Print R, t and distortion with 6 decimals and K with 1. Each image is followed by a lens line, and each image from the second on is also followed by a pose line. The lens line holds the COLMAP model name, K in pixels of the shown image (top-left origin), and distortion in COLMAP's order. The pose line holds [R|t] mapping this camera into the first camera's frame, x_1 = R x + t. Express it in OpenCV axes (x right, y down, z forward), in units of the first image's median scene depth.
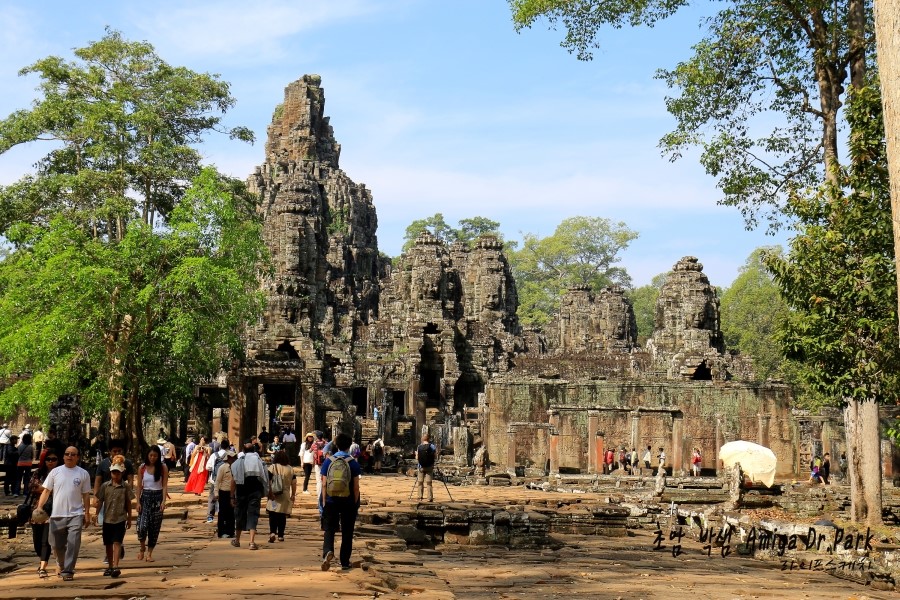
lens RADIAL K [[1311.6, 0, 450.0], [0, 1311.6, 300.0], [0, 0, 1]] dist [0.160822, 0.081149]
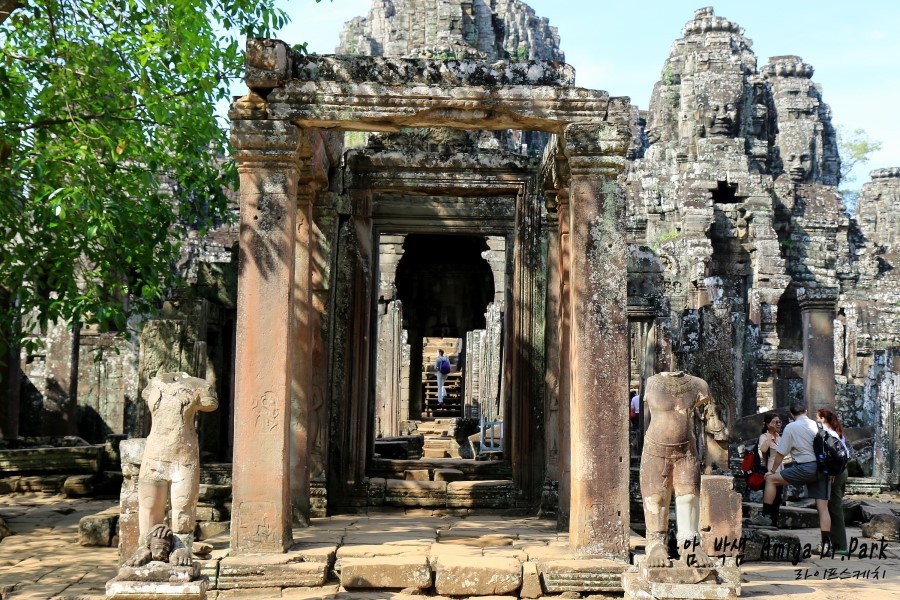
lens RADIAL K [[1357.1, 0, 450.0], [0, 1357.1, 300.0], [0, 0, 1]] dist [0.163208, 0.056561]
pose [[0.994836, -0.004574, -0.101395, -0.066201], [0.007150, 0.999660, 0.025057, 0.048970], [0.101246, -0.025653, 0.994531, 0.467846]]
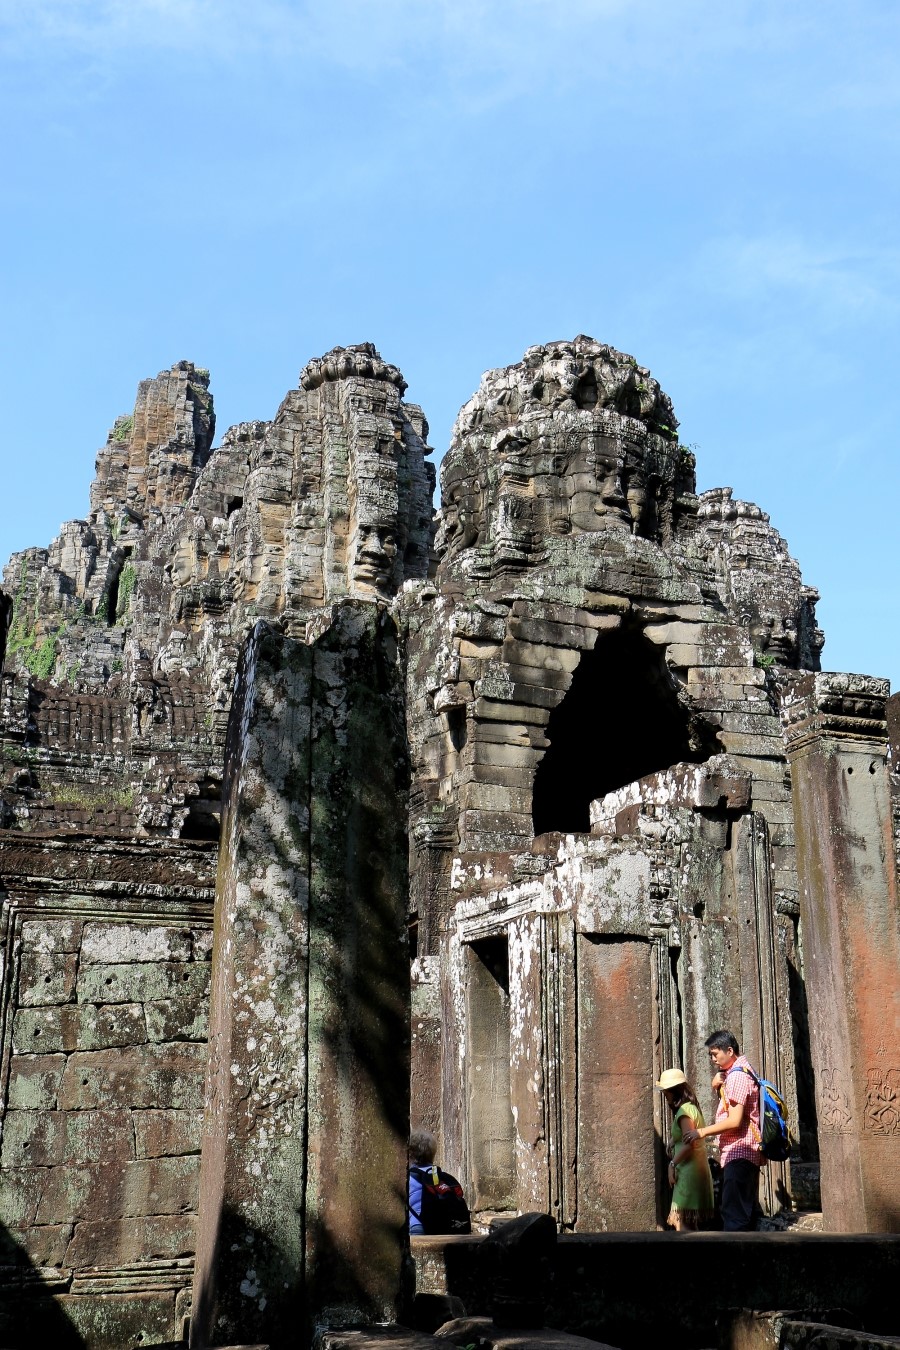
lens RADIAL K [[1422.6, 0, 466.6], [0, 1422.6, 676.2], [0, 0, 1]] dist [0.015869, 0.006139]
pose [[0.973287, 0.063748, 0.220565, -0.169656], [-0.022278, 0.982369, -0.185618, 0.070091], [-0.228509, 0.175746, 0.957547, 0.684955]]
